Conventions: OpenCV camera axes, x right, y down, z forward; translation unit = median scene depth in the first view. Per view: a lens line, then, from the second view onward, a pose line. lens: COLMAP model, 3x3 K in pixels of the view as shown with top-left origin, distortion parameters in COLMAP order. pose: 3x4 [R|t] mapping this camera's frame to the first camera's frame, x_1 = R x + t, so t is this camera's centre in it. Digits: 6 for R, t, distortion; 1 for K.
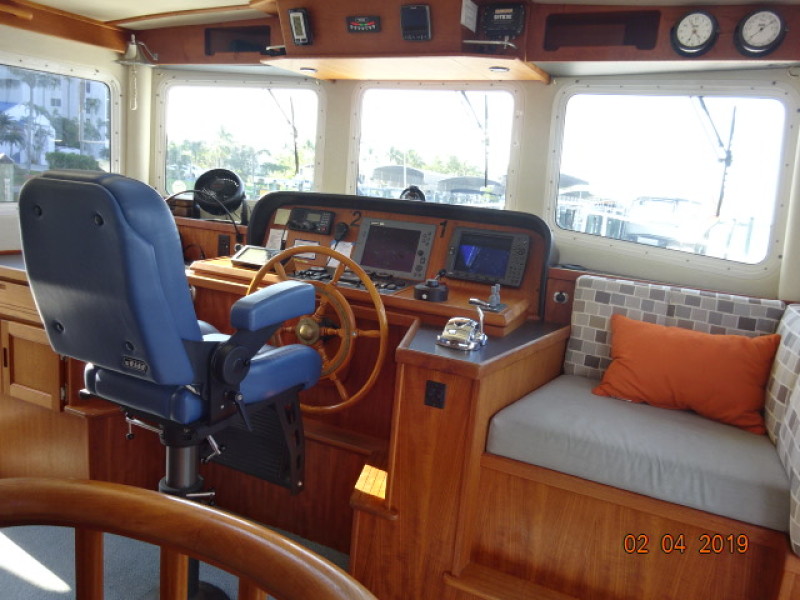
lens RADIAL K [[588.4, 0, 401.9], [0, 588.4, 303.9], [0, 0, 1]] dist [0.002426, -0.004253]
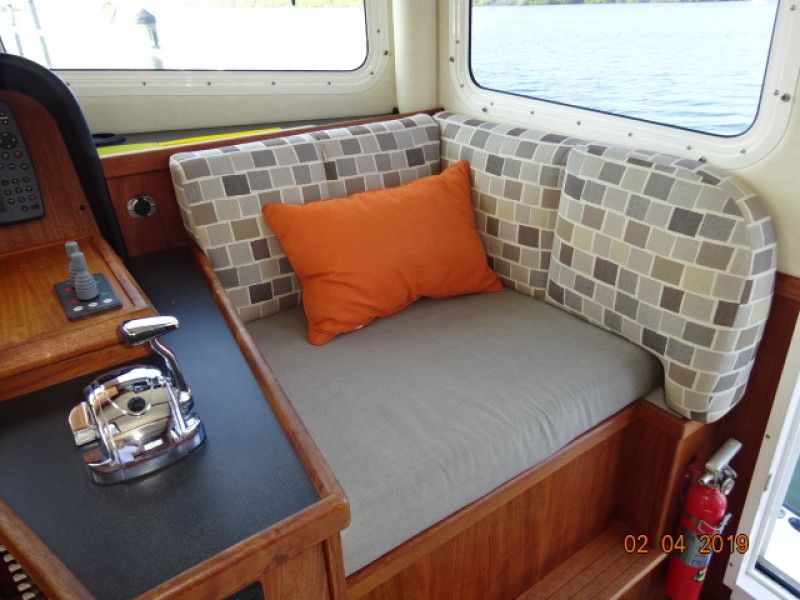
lens RADIAL K [[588.4, 0, 395.3], [0, 588.4, 299.7], [0, 0, 1]] dist [0.002426, -0.004253]
pose [[0.491462, -0.487985, 0.721343, -0.048569], [0.234084, 0.871811, 0.430290, -0.122616], [-0.838850, -0.042617, 0.542692, 0.549584]]
